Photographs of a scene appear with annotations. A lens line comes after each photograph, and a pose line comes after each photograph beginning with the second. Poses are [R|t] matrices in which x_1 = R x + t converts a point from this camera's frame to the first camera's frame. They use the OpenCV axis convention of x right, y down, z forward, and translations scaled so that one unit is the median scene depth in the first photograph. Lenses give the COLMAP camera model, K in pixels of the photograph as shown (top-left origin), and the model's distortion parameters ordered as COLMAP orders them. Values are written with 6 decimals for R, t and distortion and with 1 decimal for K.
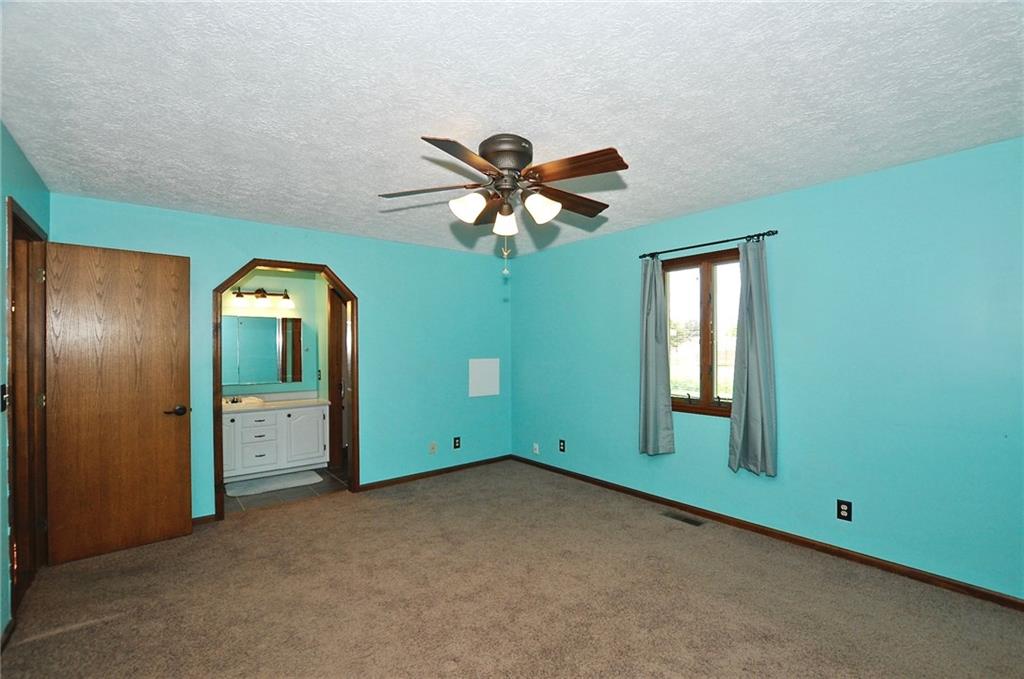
lens RADIAL K [[450.0, 0, 516.9], [0, 450.0, 347.7], [0, 0, 1]] dist [-0.033792, 0.004791]
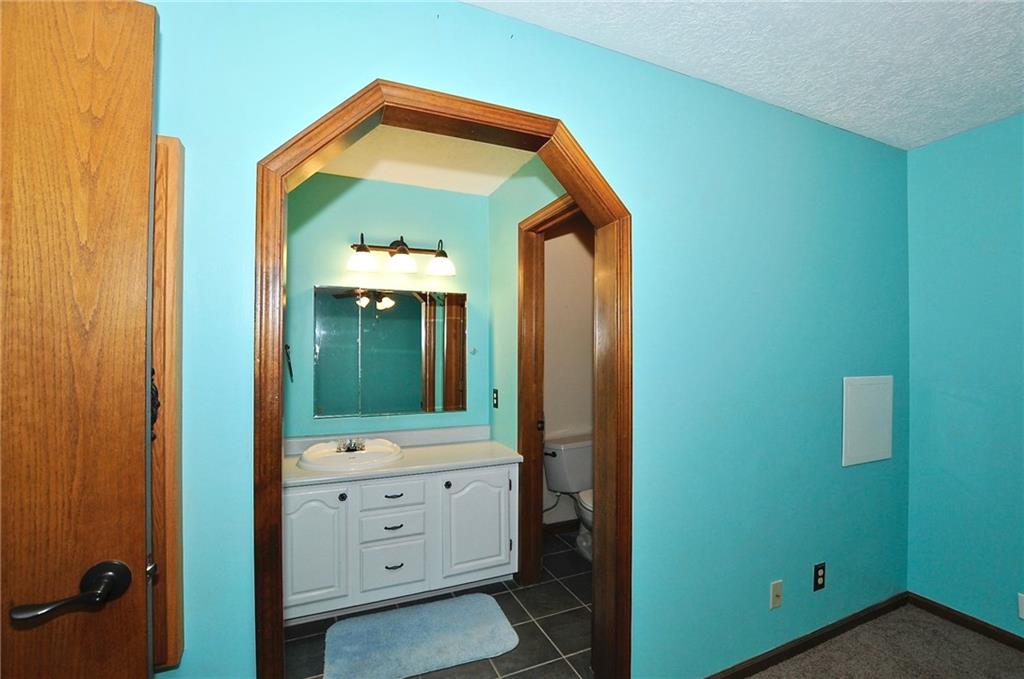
lens RADIAL K [[450.0, 0, 515.9], [0, 450.0, 342.5], [0, 0, 1]] dist [-0.033792, 0.004791]
pose [[0.964346, 0.003566, -0.264622, -0.299635], [-0.007219, 0.999892, -0.012832, -0.000378], [0.264547, 0.014285, 0.964267, 0.525487]]
